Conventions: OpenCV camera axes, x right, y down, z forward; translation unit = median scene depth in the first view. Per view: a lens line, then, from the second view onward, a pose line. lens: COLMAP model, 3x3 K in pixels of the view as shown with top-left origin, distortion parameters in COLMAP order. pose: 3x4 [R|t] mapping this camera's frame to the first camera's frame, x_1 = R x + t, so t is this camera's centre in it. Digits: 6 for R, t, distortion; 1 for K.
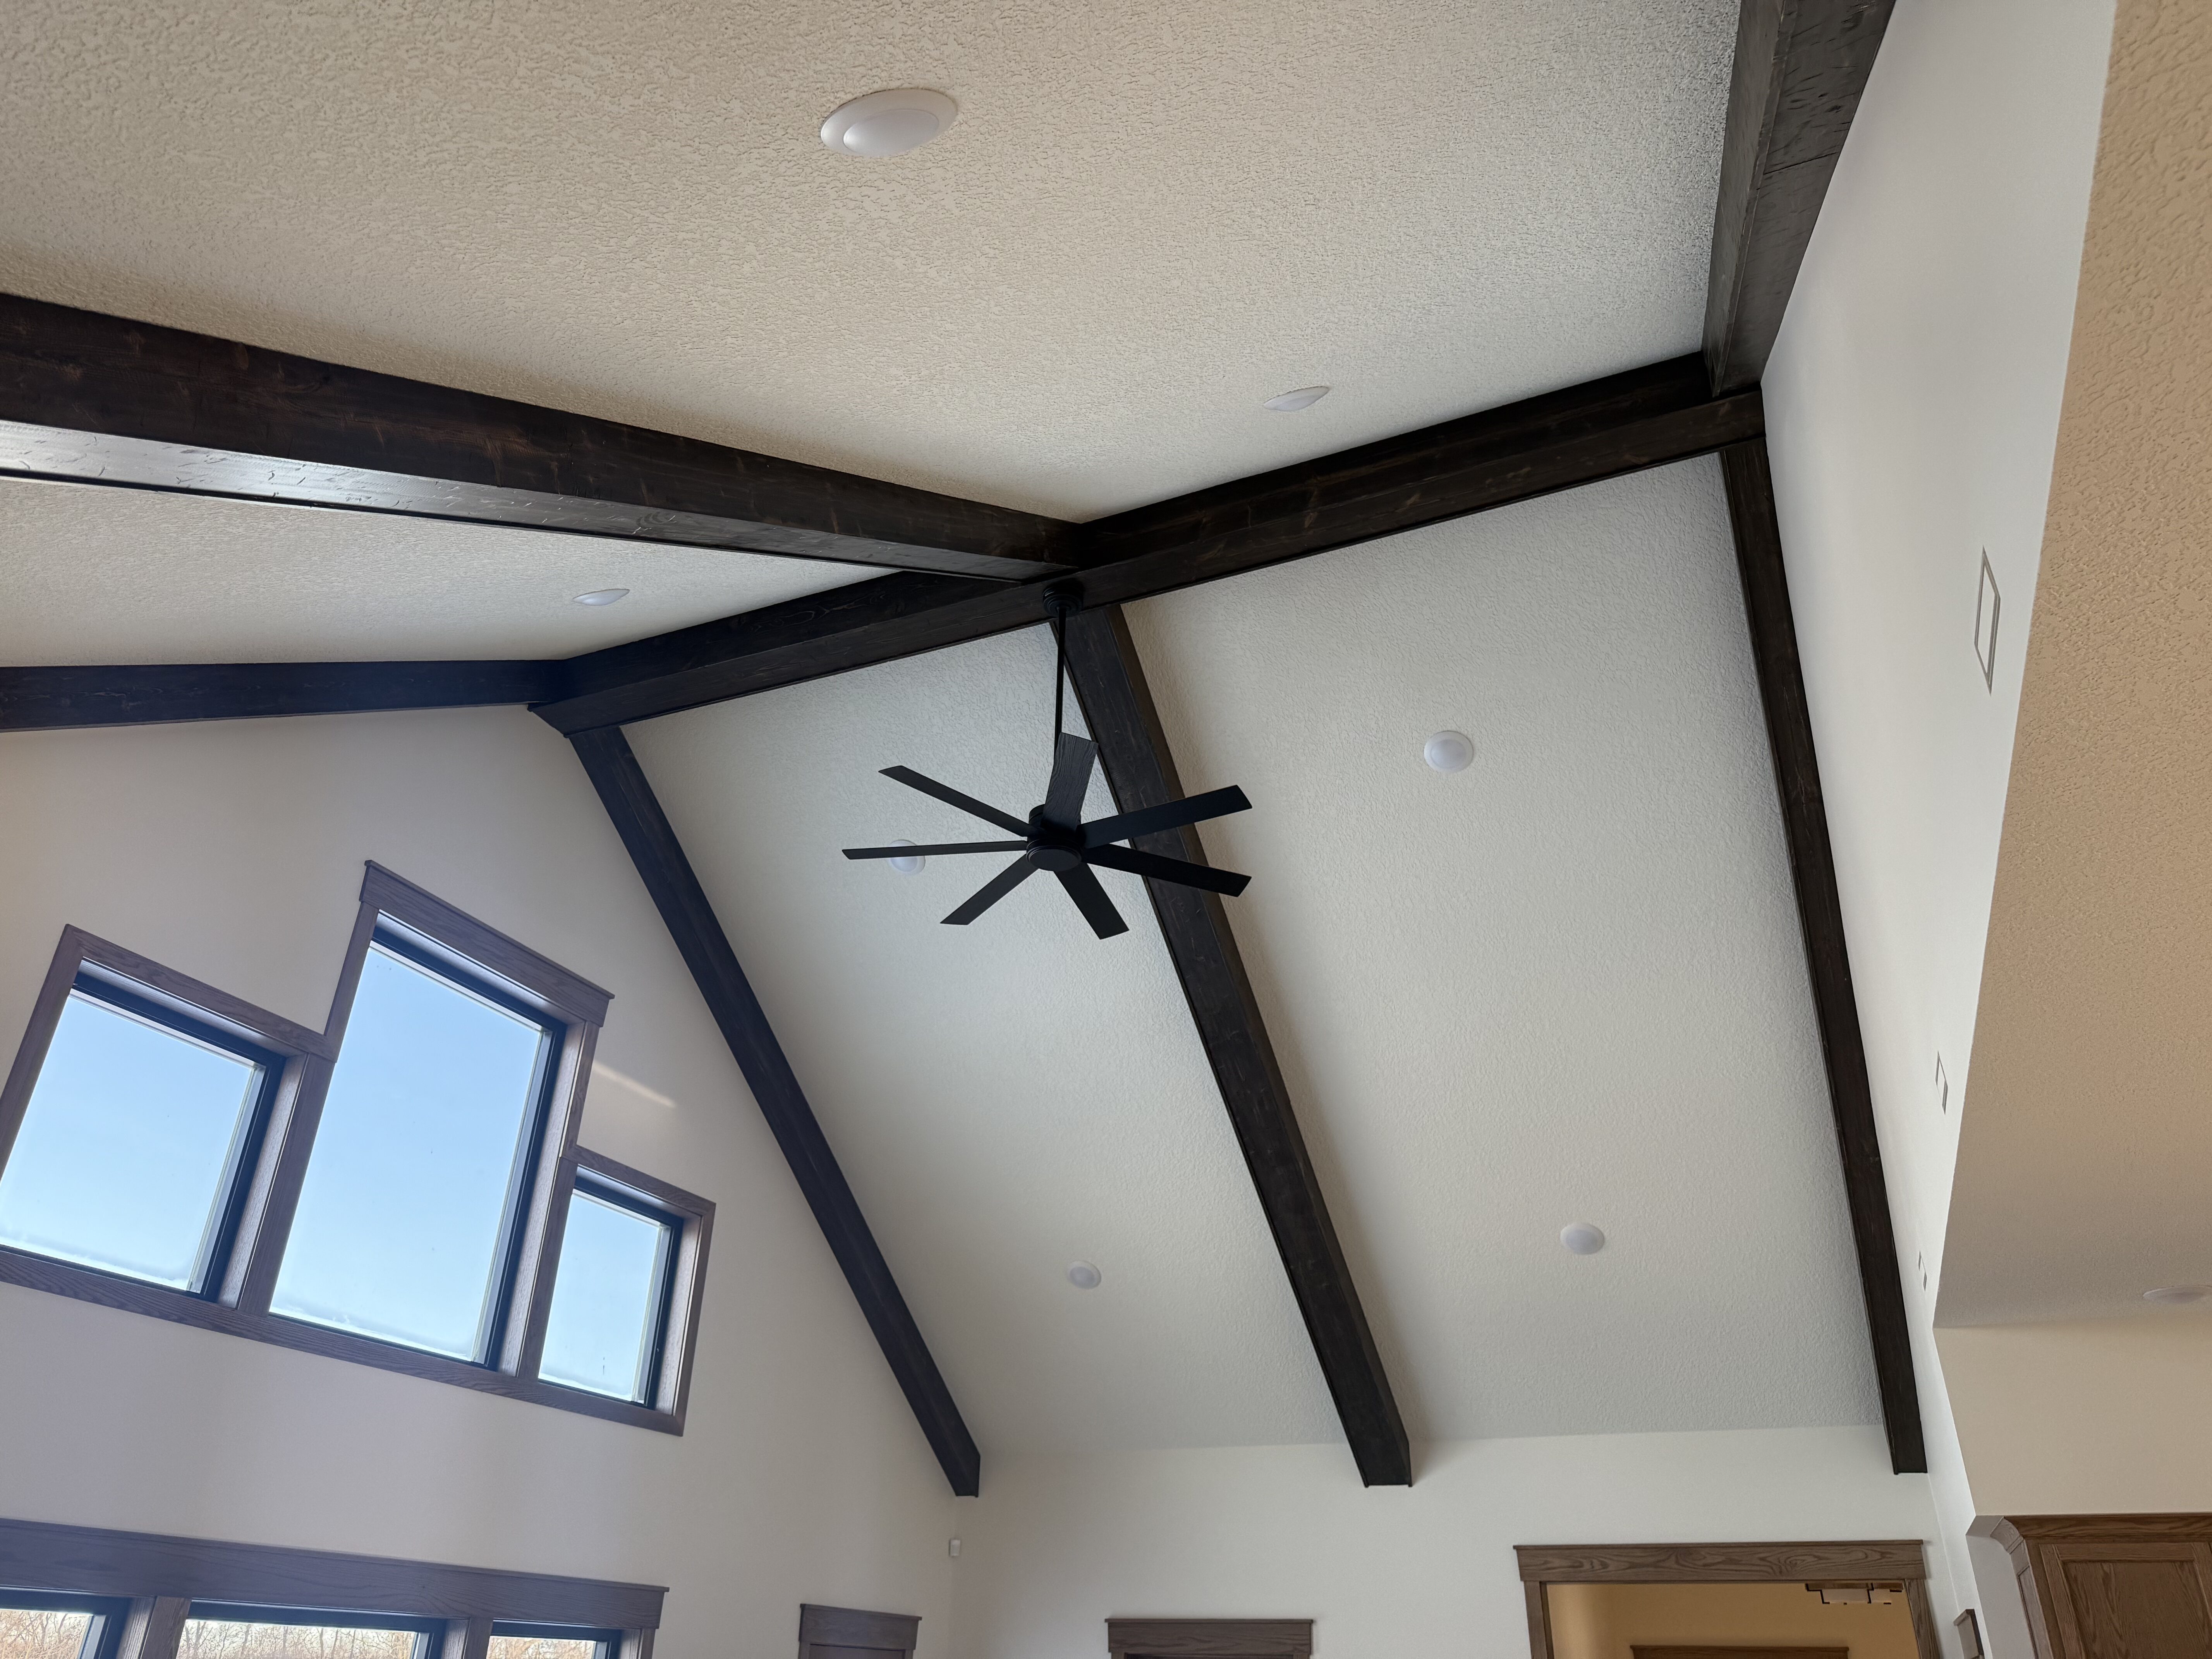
lens RADIAL K [[1563.9, 0, 1078.9], [0, 1563.9, 828.5], [0, 0, 1]] dist [0.037929, -0.051074]
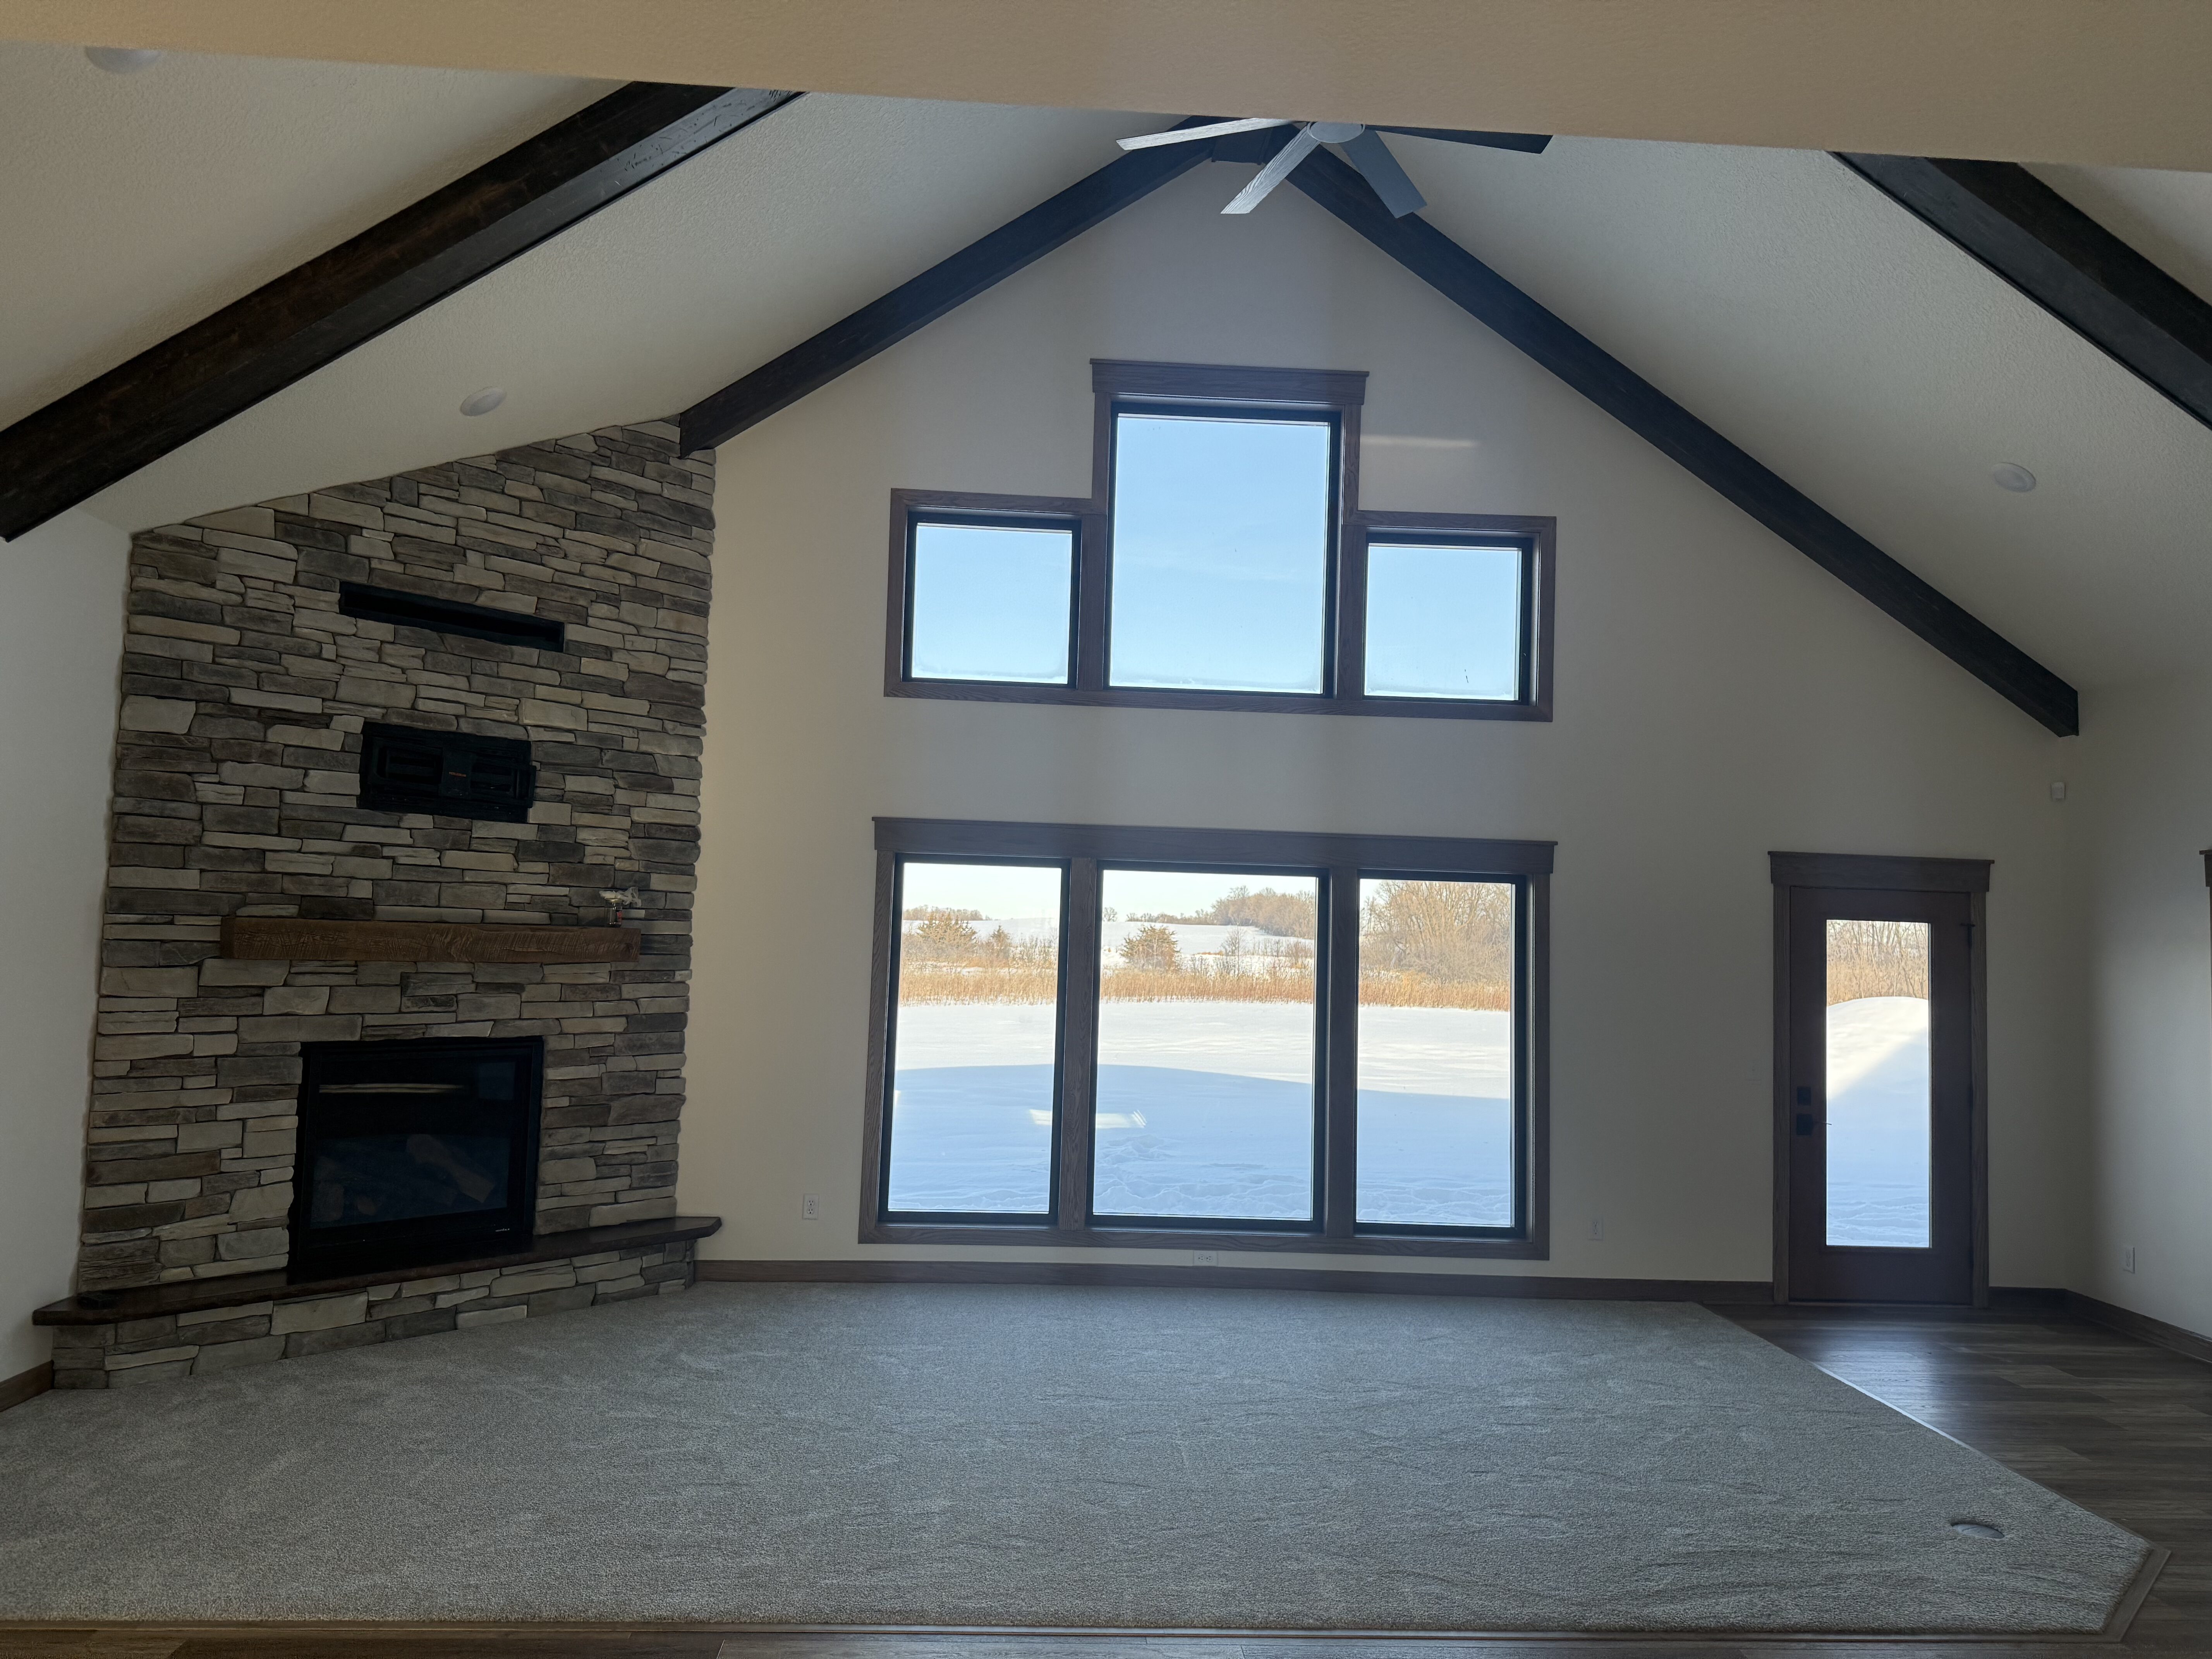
lens RADIAL K [[1563.9, 0, 1078.9], [0, 1563.9, 828.5], [0, 0, 1]] dist [0.037929, -0.051074]
pose [[0.443688, -0.058268, -0.894285, 0.606313], [0.410710, 0.900143, 0.145119, 0.153764], [0.796529, -0.431680, 0.423313, 0.220211]]
